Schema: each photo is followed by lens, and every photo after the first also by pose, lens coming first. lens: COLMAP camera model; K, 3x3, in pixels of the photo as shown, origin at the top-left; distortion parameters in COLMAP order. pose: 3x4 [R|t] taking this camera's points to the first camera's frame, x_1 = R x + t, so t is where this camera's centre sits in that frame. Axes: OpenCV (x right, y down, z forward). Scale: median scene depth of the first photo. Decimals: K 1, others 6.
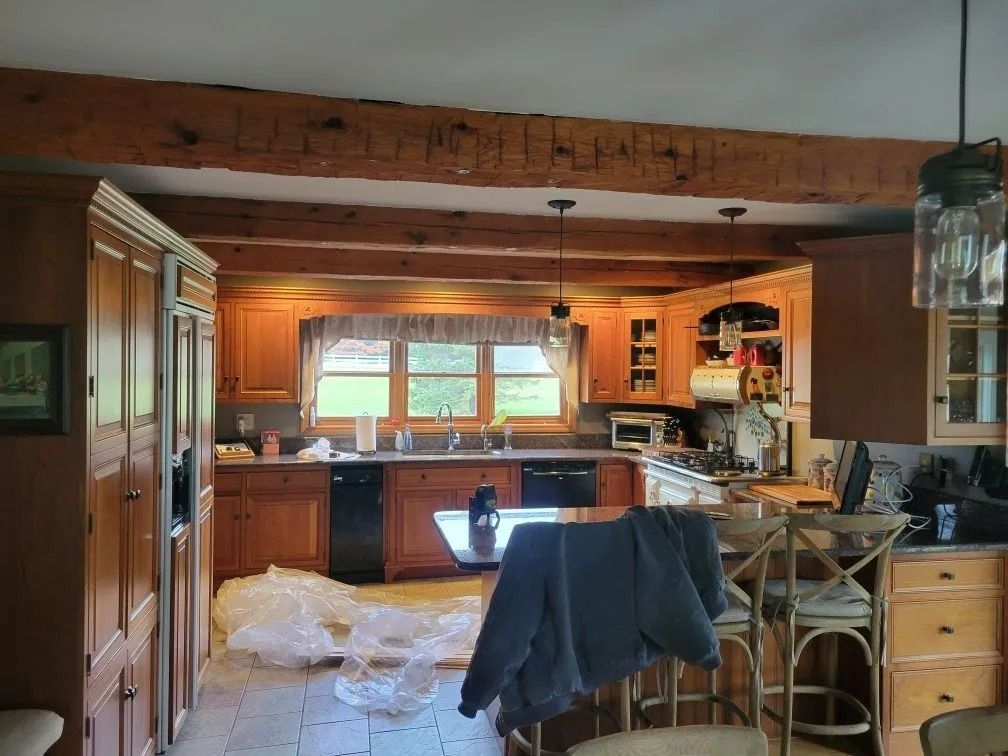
lens RADIAL K [[744.1, 0, 500.3], [0, 744.1, 372.1], [0, 0, 1]] dist [0.040232, -0.019120]
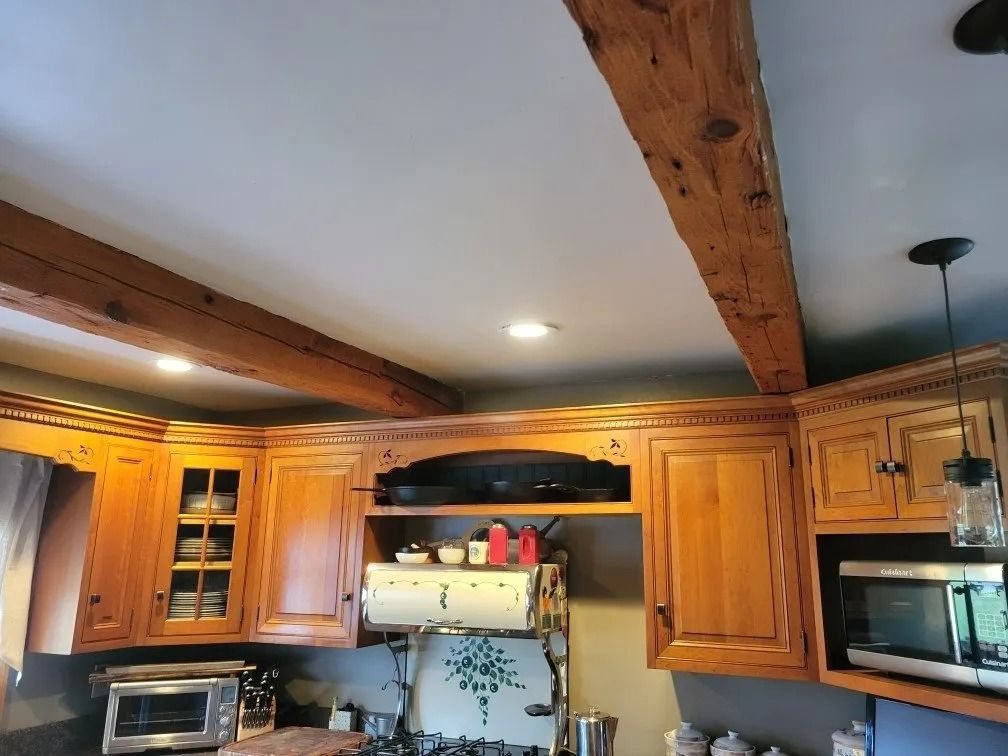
lens RADIAL K [[744.1, 0, 506.0], [0, 744.1, 373.5], [0, 0, 1]] dist [0.040232, -0.019120]
pose [[0.554186, 0.191625, 0.810036, -0.127246], [0.005446, 0.972285, -0.233734, -0.013160], [-0.832375, 0.133944, 0.537783, 0.547958]]
